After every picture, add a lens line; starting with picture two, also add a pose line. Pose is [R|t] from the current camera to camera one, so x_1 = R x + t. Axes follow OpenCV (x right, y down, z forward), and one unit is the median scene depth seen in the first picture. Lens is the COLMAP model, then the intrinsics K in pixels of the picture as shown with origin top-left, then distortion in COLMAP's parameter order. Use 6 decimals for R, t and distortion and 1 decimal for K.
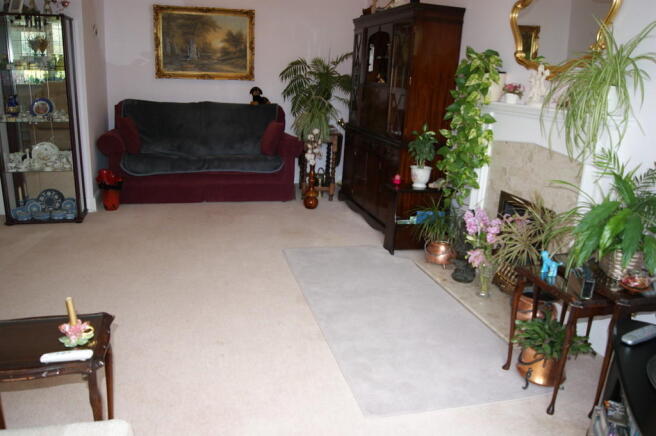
lens RADIAL K [[507.2, 0, 327.2], [0, 507.2, 217.1], [0, 0, 1]] dist [-0.062400, 0.000395]
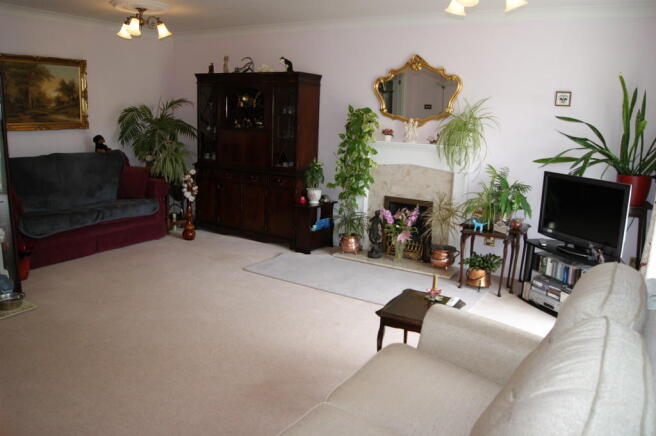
lens RADIAL K [[507.2, 0, 328.9], [0, 507.2, 217.1], [0, 0, 1]] dist [-0.062400, 0.000395]
pose [[0.741583, -0.157479, 0.652115, -0.507205], [0.185307, 0.982324, 0.026490, -0.037994], [-0.644760, 0.101197, 0.757657, -0.049242]]
